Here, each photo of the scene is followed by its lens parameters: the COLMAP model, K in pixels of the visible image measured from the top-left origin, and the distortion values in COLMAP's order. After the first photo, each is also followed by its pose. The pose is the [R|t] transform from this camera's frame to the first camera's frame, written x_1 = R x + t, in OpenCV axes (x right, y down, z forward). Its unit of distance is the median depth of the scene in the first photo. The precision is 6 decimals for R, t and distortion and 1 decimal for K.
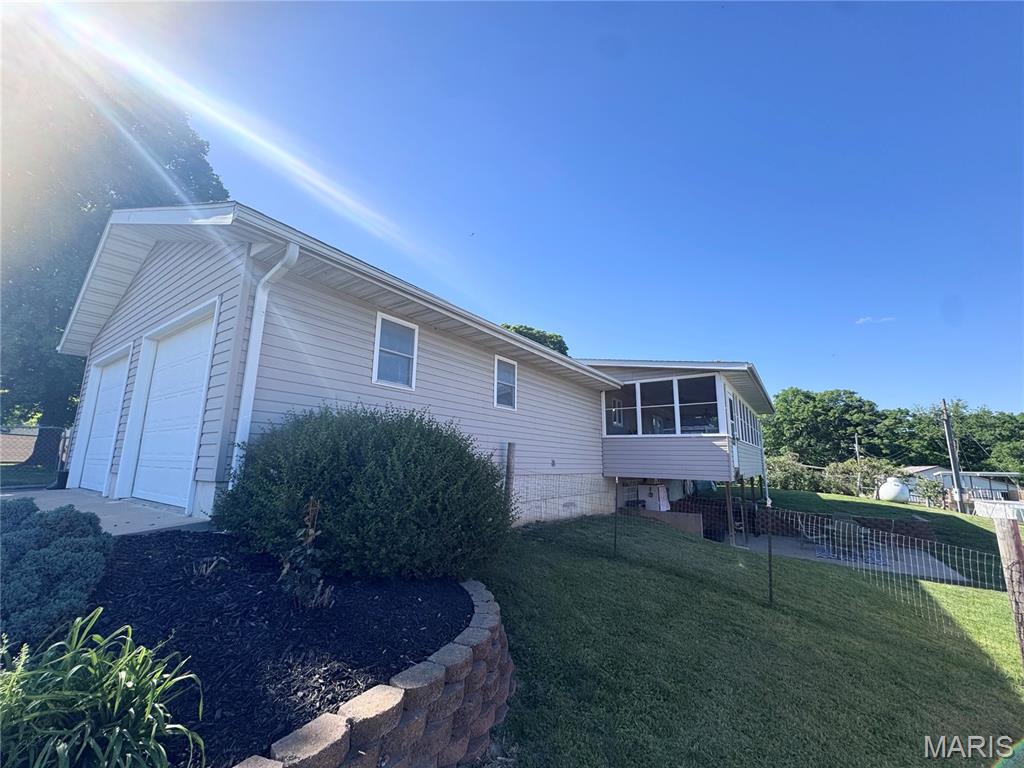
lens RADIAL K [[409.0, 0, 513.9], [0, 409.0, 384.7], [0, 0, 1]] dist [-0.002040, 0.000316]
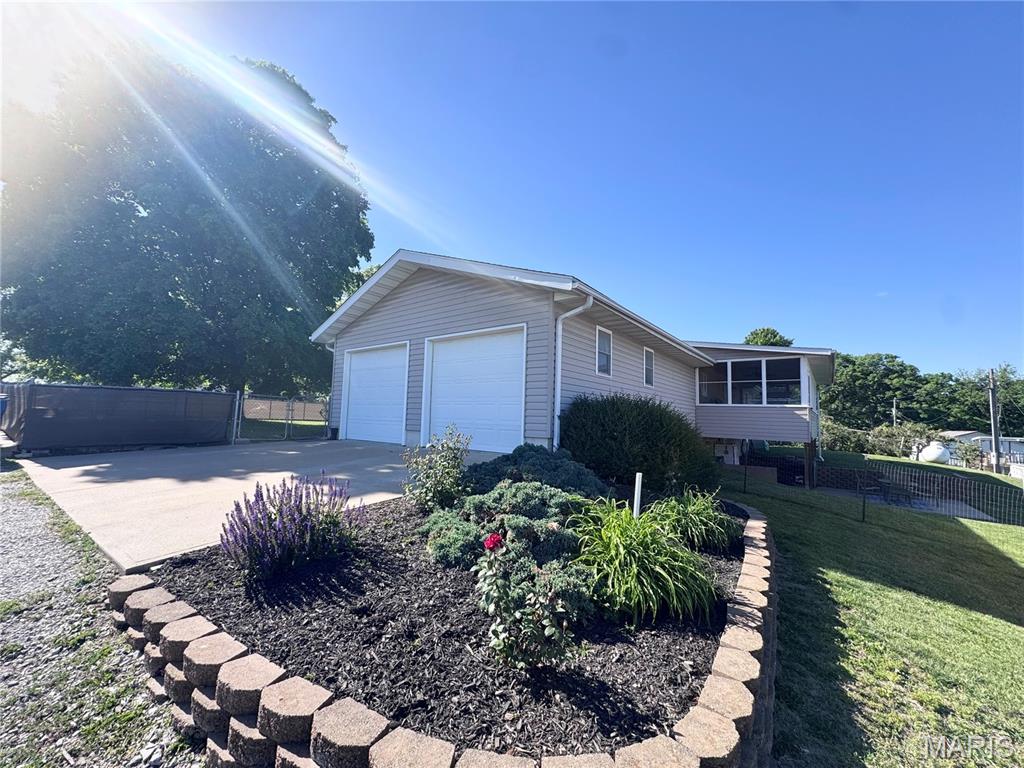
lens RADIAL K [[409.0, 0, 511.0], [0, 409.0, 386.2], [0, 0, 1]] dist [-0.002040, 0.000316]
pose [[0.998534, 0.011203, -0.052948, -0.149131], [-0.005499, 0.994278, 0.106680, -0.030890], [0.053840, -0.106232, 0.992883, -0.132233]]
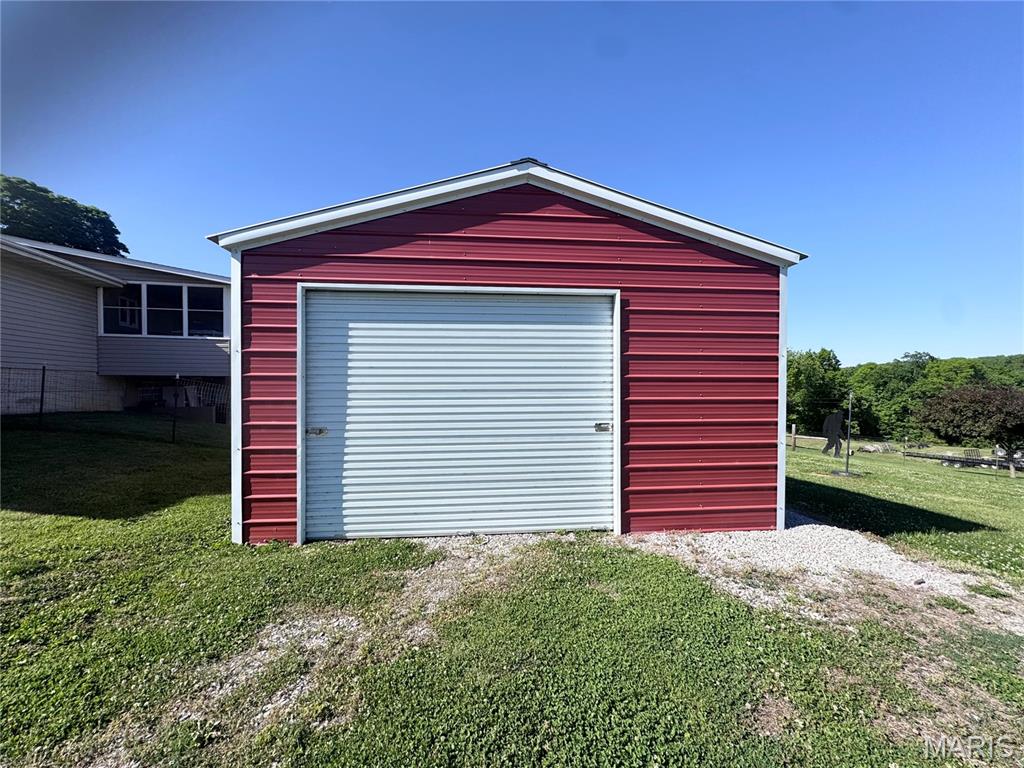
lens RADIAL K [[409.0, 0, 512.0], [0, 409.0, 387.1], [0, 0, 1]] dist [-0.002040, 0.000316]
pose [[0.671177, -0.020727, 0.741007, 0.085172], [-0.127584, 0.981463, 0.143014, -0.007904], [-0.730235, -0.190529, 0.656091, -0.202936]]
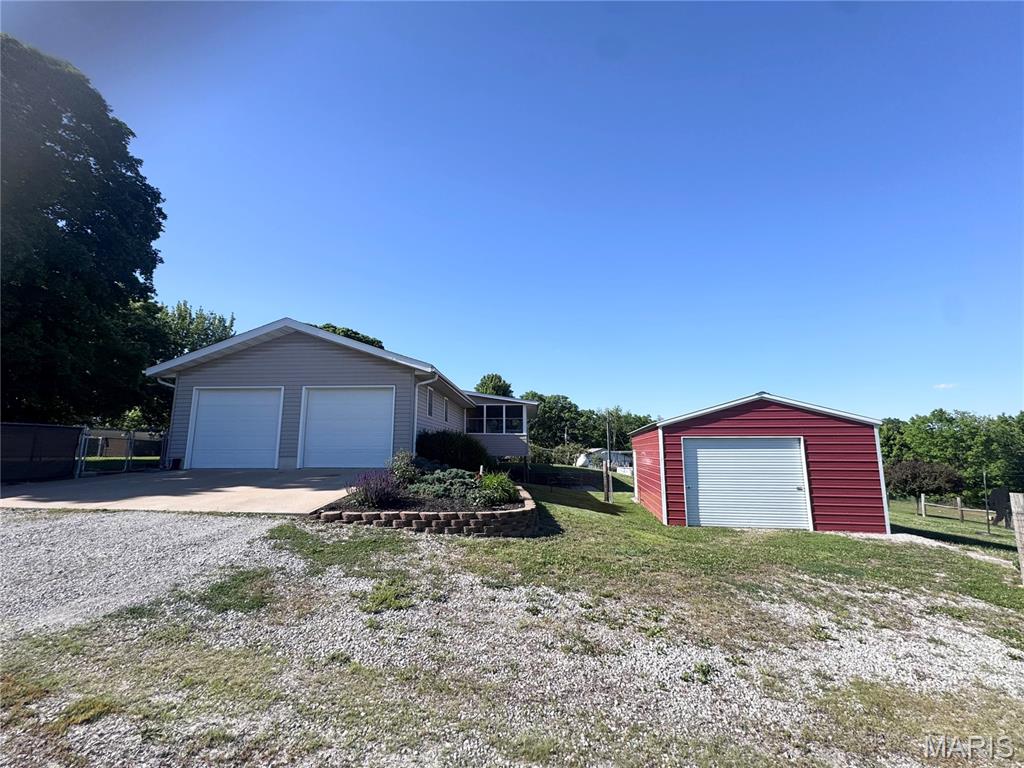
lens RADIAL K [[409.0, 0, 510.1], [0, 409.0, 386.6], [0, 0, 1]] dist [-0.002040, 0.000316]
pose [[0.844829, 0.067811, 0.530722, -0.319236], [-0.088689, 0.995962, 0.013924, -0.067392], [-0.527635, -0.058832, 0.847432, -0.340781]]
